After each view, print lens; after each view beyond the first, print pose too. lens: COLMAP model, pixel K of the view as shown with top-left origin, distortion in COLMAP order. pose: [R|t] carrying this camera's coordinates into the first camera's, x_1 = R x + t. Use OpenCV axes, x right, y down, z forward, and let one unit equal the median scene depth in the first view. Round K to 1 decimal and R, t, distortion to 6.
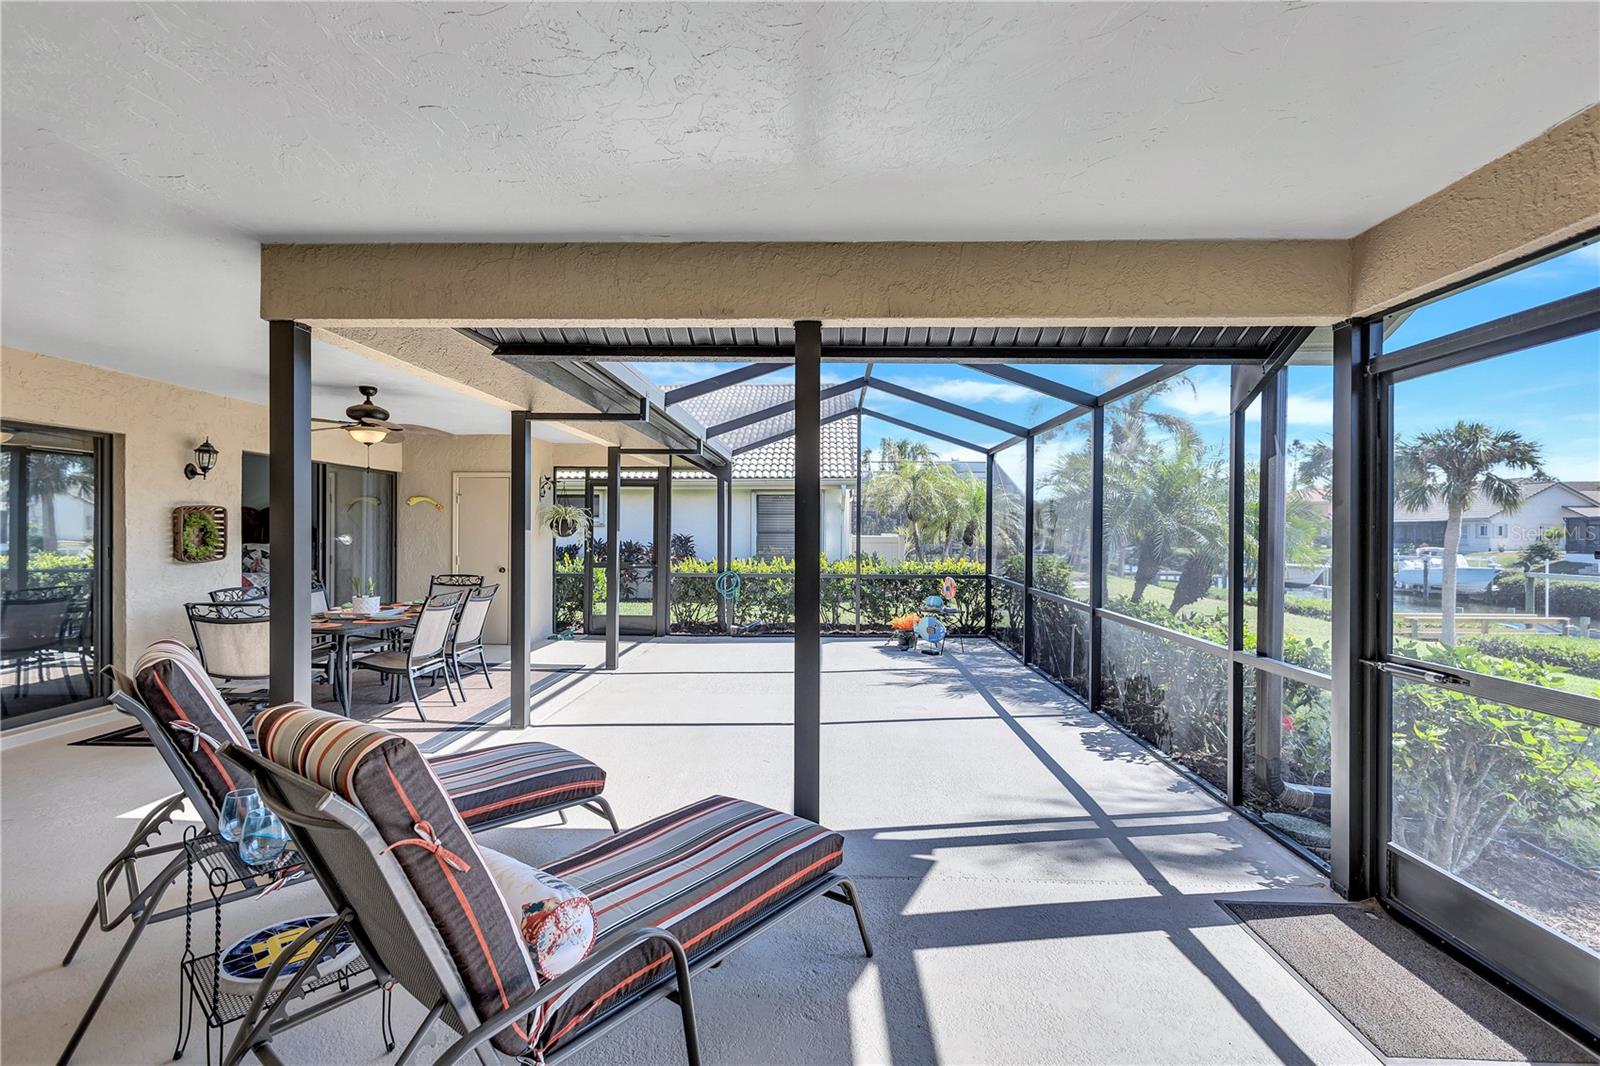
lens RADIAL K [[754.7, 0, 797.4], [0, 754.7, 532.3], [0, 0, 1]] dist [-0.014589, -0.000027]
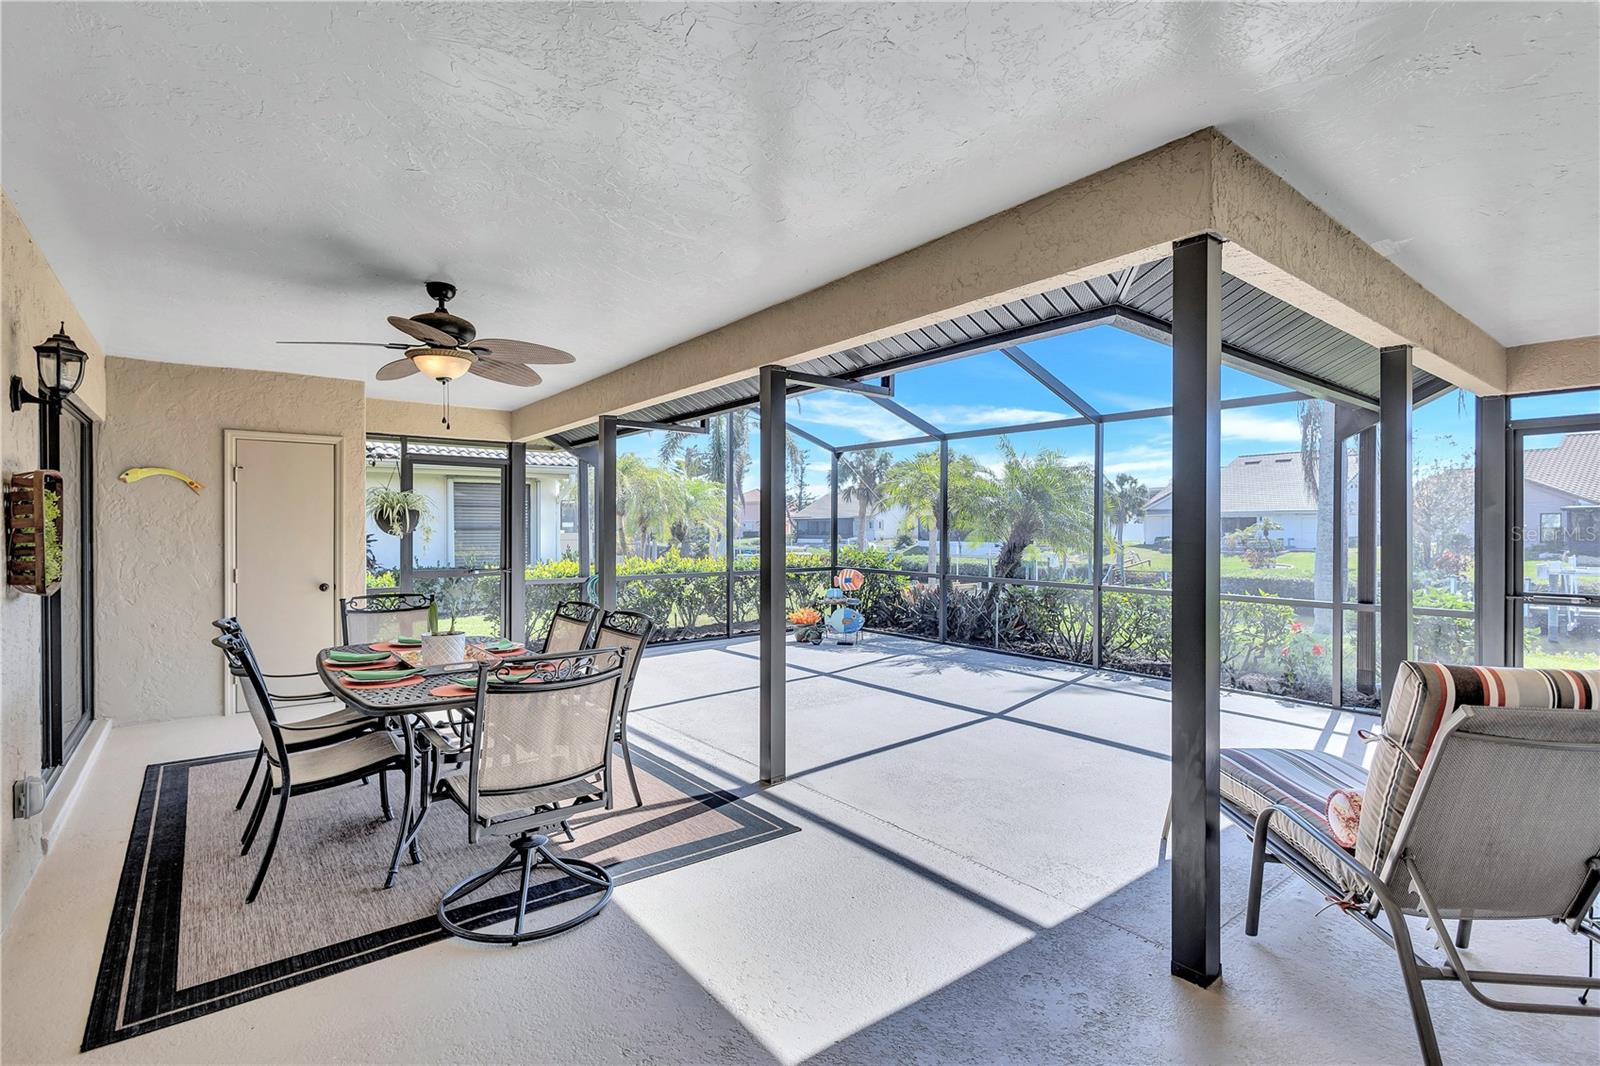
lens RADIAL K [[754.7, 0, 802.0], [0, 754.7, 528.7], [0, 0, 1]] dist [-0.014589, -0.000027]
pose [[0.759775, -0.006260, 0.650156, -0.496333], [0.006296, 0.999978, 0.002271, 0.000538], [-0.650155, 0.002368, 0.759798, 0.241745]]
